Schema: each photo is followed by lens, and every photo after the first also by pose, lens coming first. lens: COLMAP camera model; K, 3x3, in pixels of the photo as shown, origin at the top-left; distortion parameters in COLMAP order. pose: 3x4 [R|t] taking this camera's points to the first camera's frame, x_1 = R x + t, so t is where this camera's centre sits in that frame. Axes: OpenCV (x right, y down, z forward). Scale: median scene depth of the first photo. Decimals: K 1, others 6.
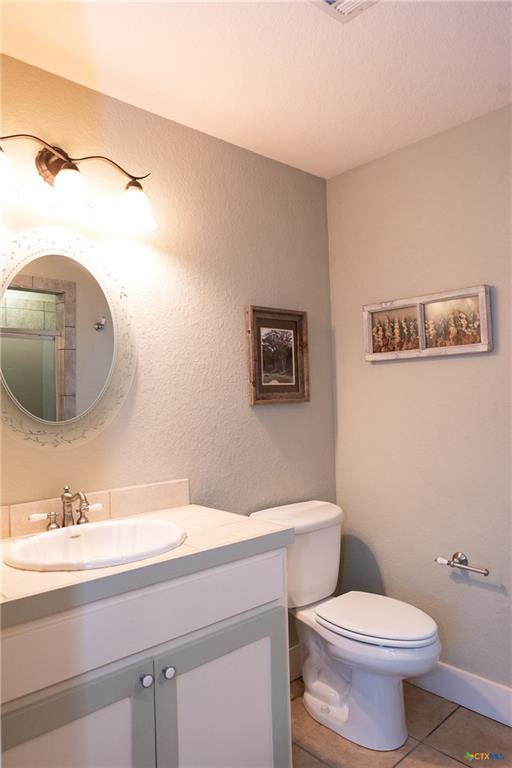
lens RADIAL K [[525.7, 0, 258.9], [0, 525.7, 382.7], [0, 0, 1]] dist [-0.026334, 0.007550]
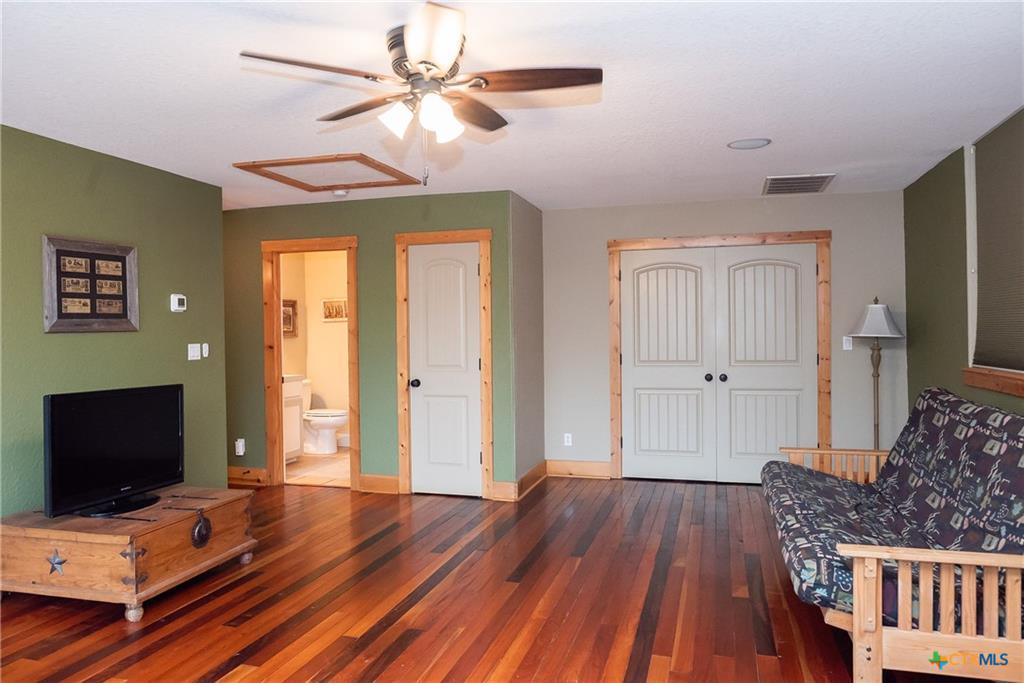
lens RADIAL K [[701.0, 0, 513.4], [0, 701.0, 336.9], [0, 0, 1]] dist [-0.026334, 0.007550]
pose [[0.848607, 0.012666, 0.528872, -0.778263], [-0.035306, 0.998840, 0.032729, -0.108718], [-0.527845, -0.046446, 0.848070, -2.300109]]
